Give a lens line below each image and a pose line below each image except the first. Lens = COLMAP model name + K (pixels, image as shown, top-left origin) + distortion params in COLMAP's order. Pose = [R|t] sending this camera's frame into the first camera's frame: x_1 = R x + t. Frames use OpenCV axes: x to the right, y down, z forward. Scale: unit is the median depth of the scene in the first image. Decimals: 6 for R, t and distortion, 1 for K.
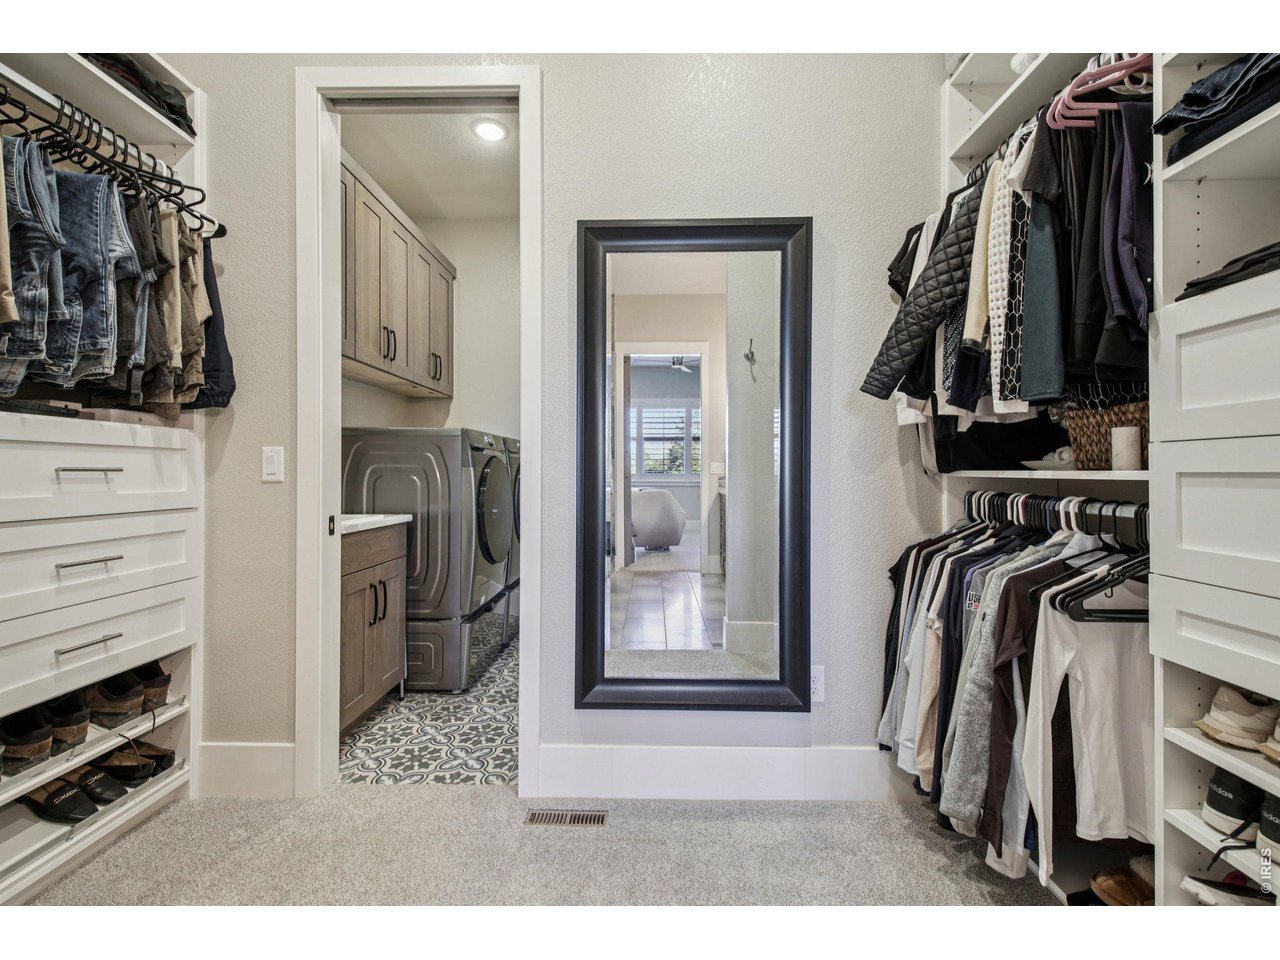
lens RADIAL K [[517.5, 0, 641.2], [0, 517.5, 475.3], [0, 0, 1]] dist [0.000222, 0.000007]
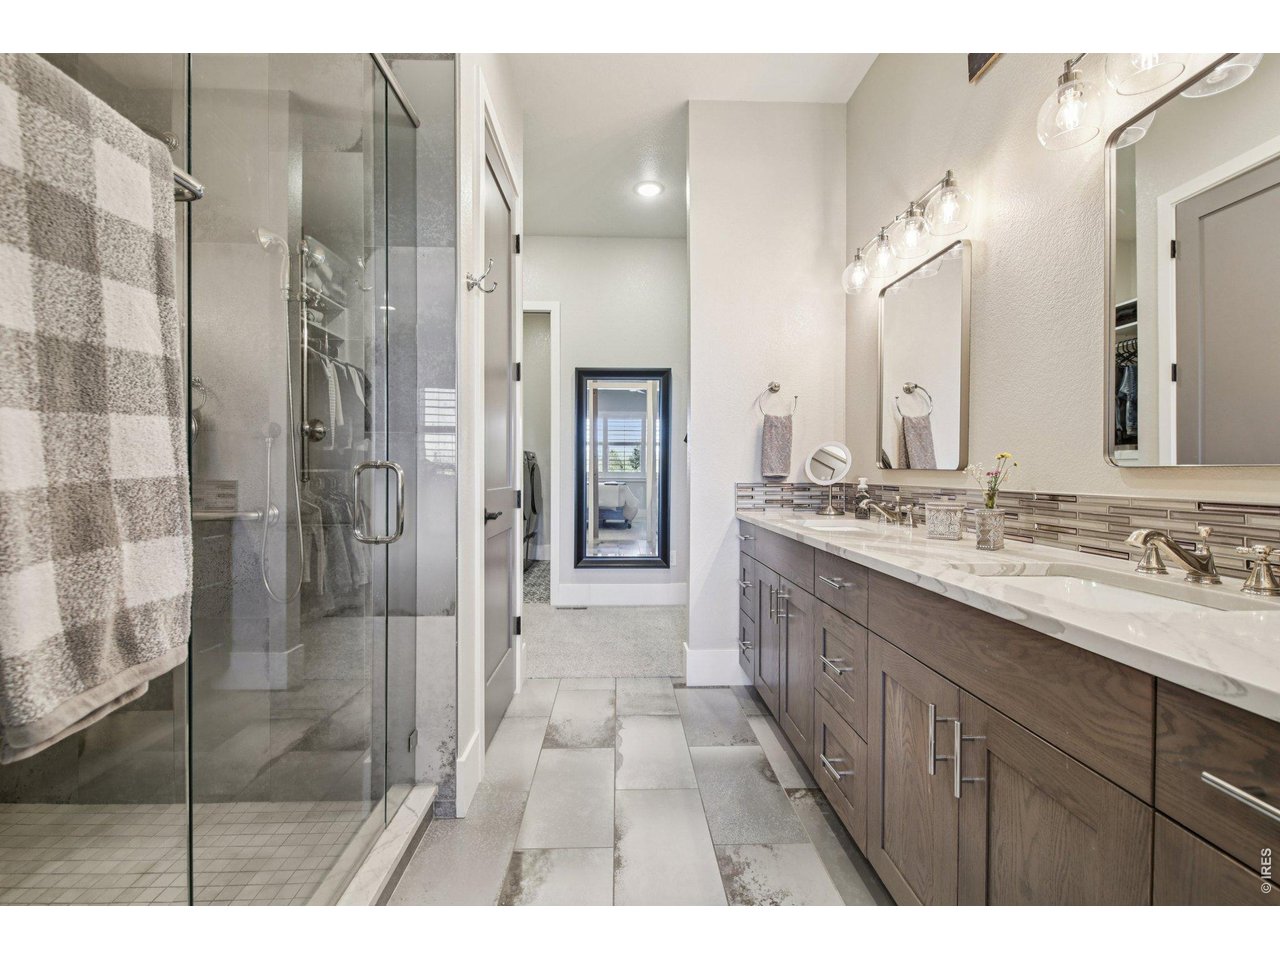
lens RADIAL K [[555.4, 0, 637.6], [0, 555.4, 477.8], [0, 0, 1]] dist [-0.000324, -0.000003]
pose [[0.998751, 0.002761, 0.049888, 0.012158], [-0.003160, 0.999964, 0.007921, 0.001027], [-0.049864, -0.008069, 0.998723, -0.497525]]
